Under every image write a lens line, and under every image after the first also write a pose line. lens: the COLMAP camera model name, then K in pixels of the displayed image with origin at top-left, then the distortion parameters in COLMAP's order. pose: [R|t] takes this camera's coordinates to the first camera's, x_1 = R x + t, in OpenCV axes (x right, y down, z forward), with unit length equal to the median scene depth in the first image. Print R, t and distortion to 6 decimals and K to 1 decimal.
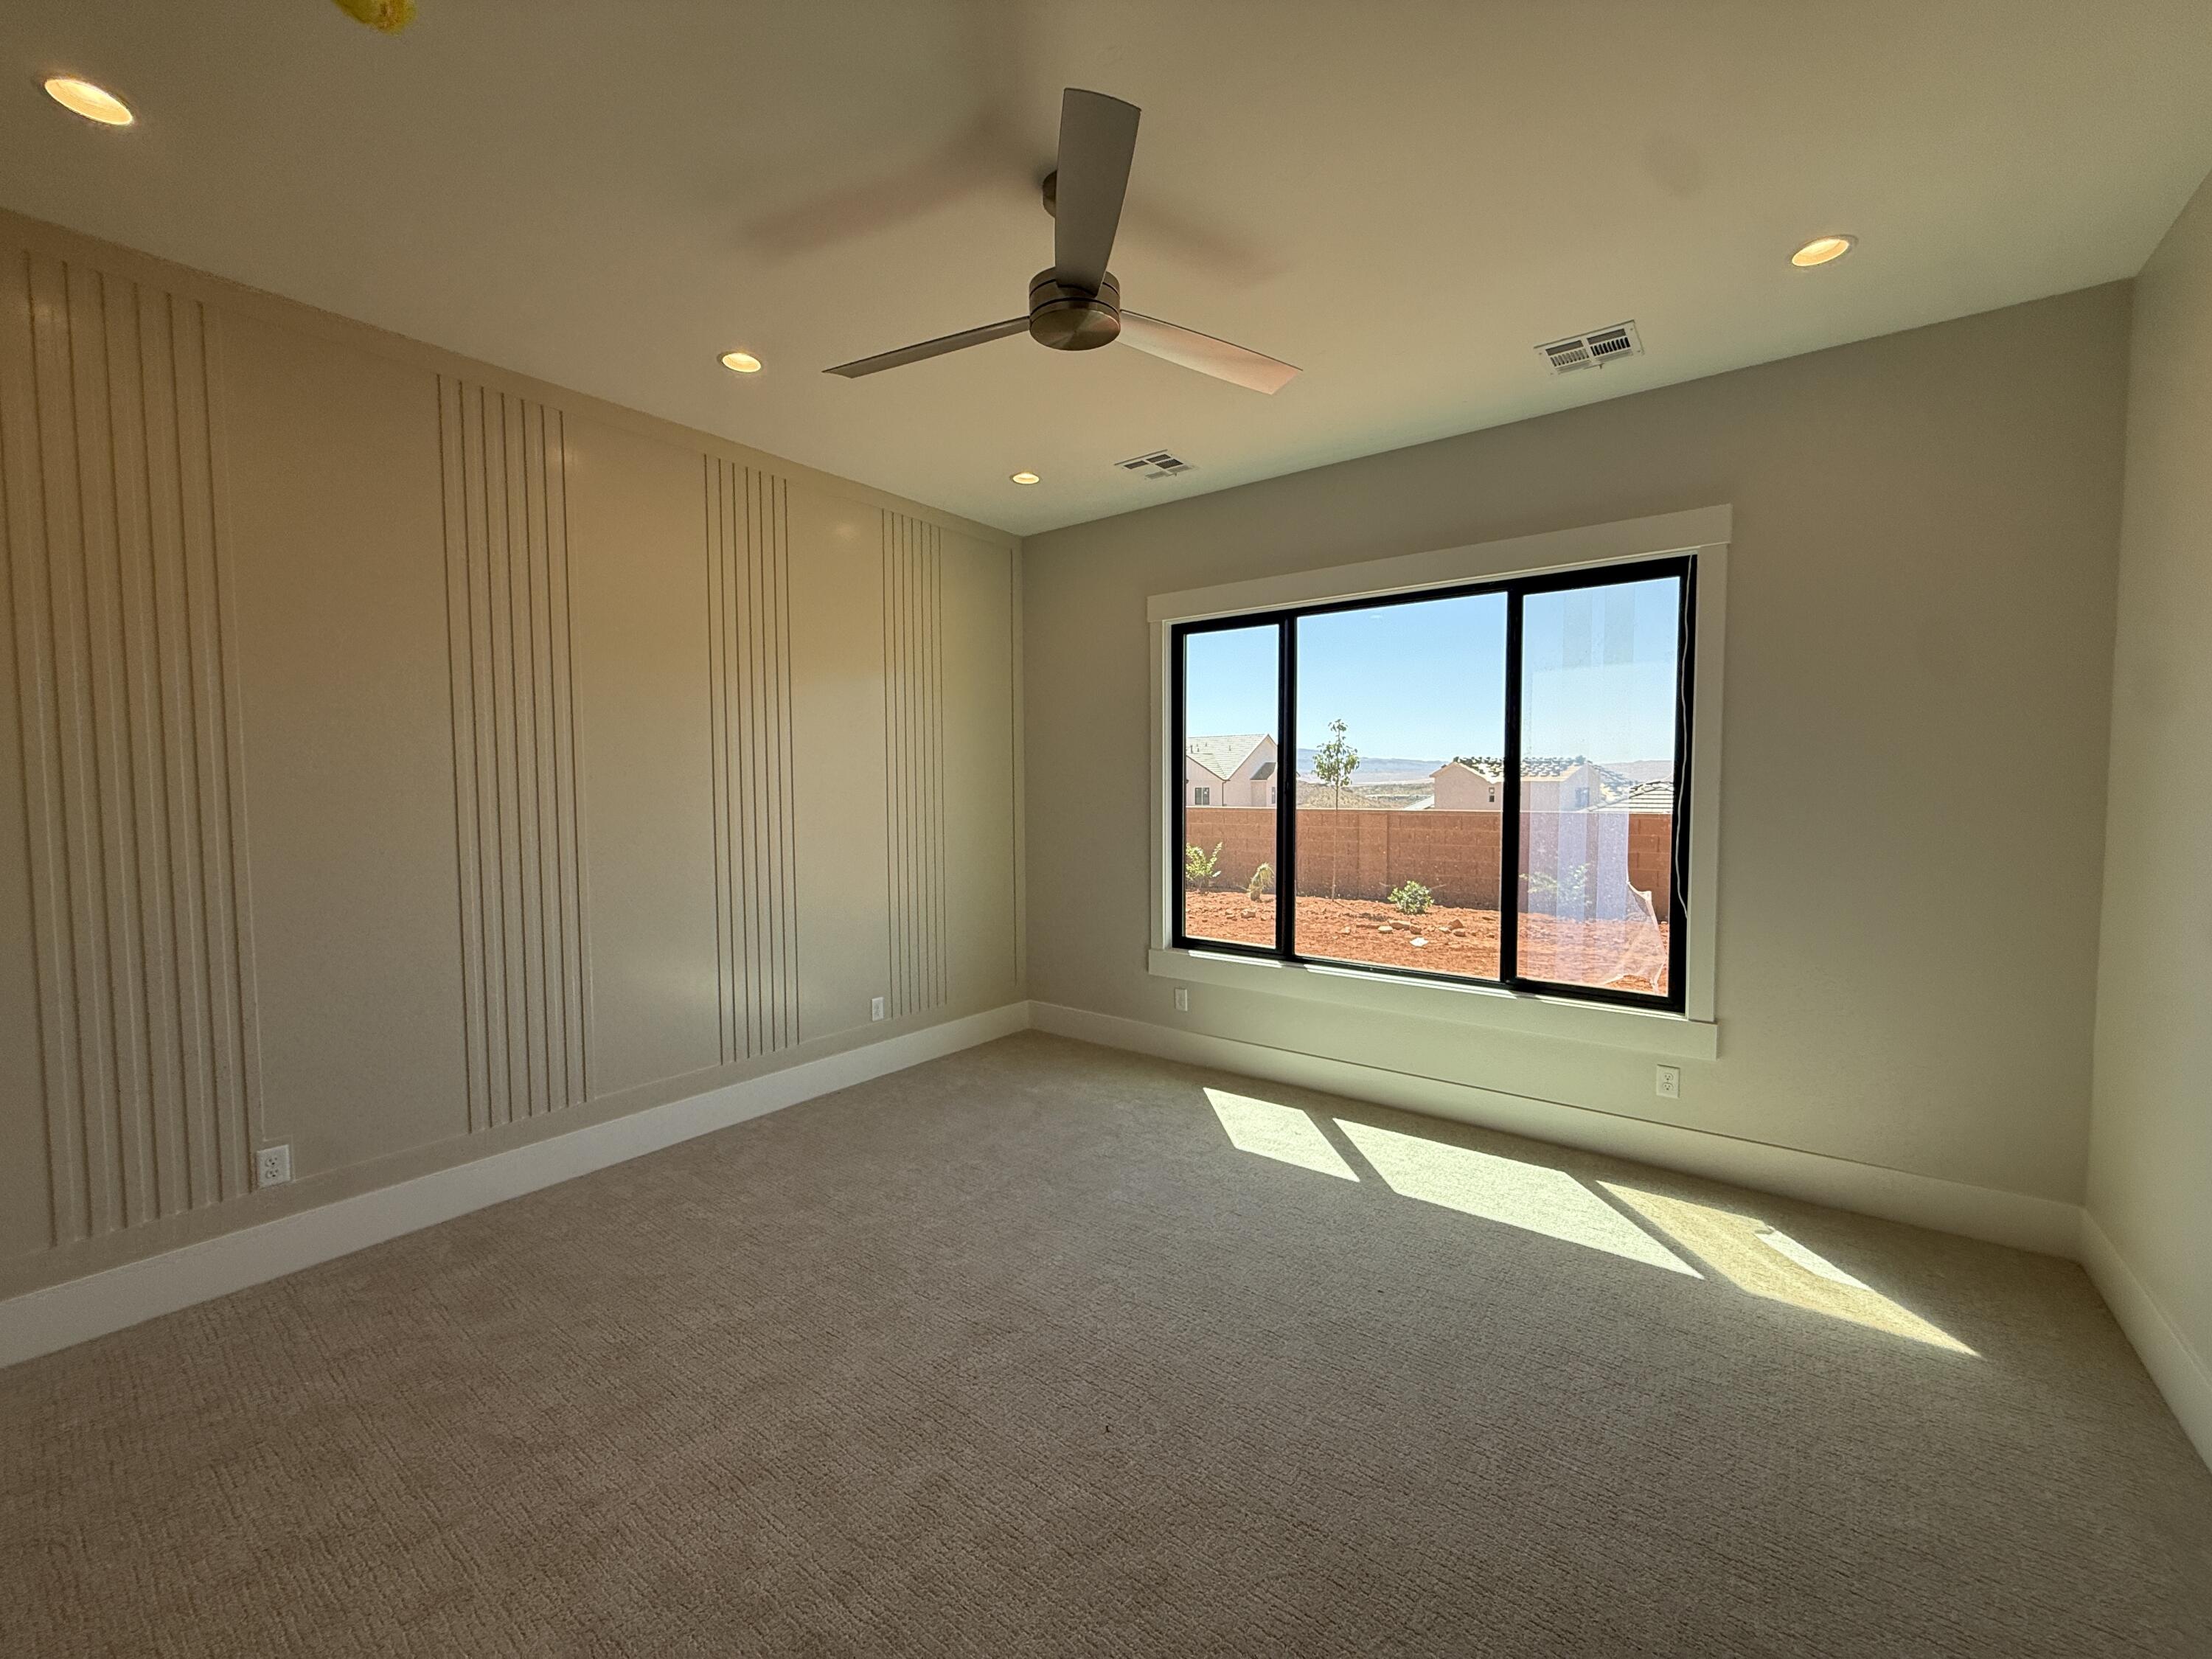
lens RADIAL K [[891.3, 0, 1108.9], [0, 891.3, 830.2], [0, 0, 1]] dist [0.001508, 0.000563]
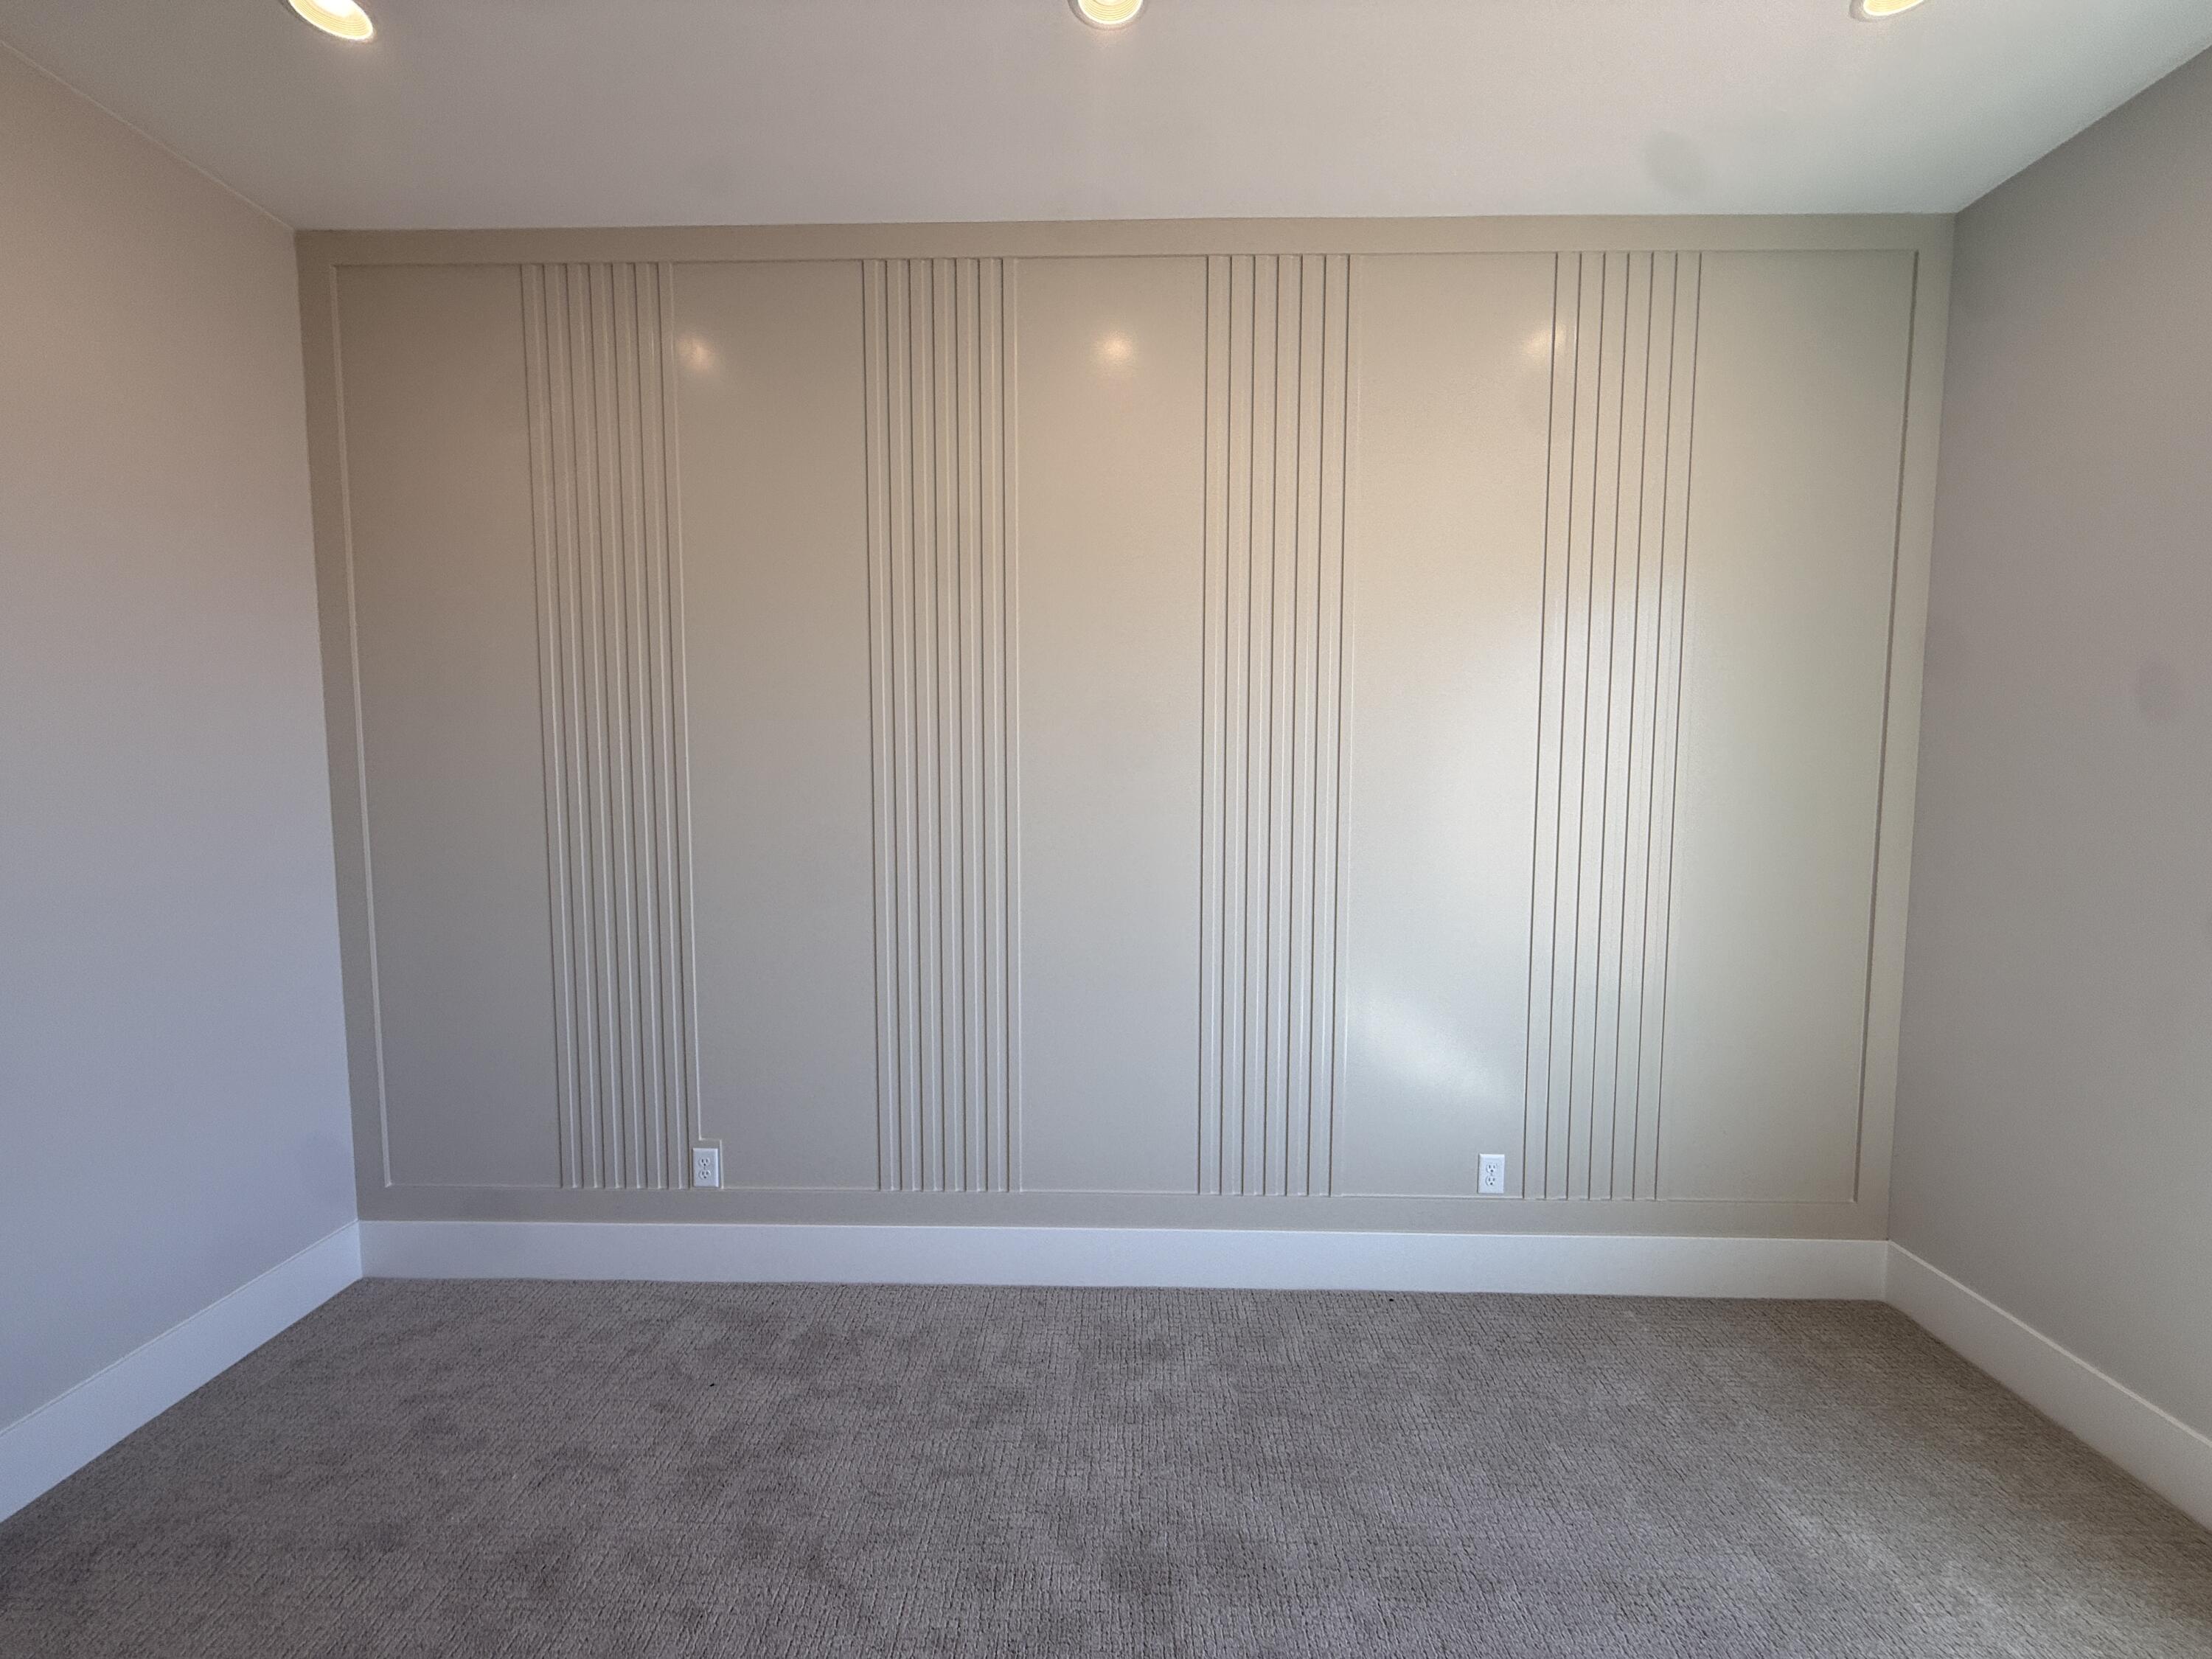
lens RADIAL K [[891.3, 0, 1106.7], [0, 891.3, 829.2], [0, 0, 1]] dist [0.001508, 0.000563]
pose [[0.592171, 0.069805, -0.802783, 0.034589], [-0.053189, 0.997454, 0.047497, -0.031462], [0.804055, 0.014573, 0.594376, 0.473109]]
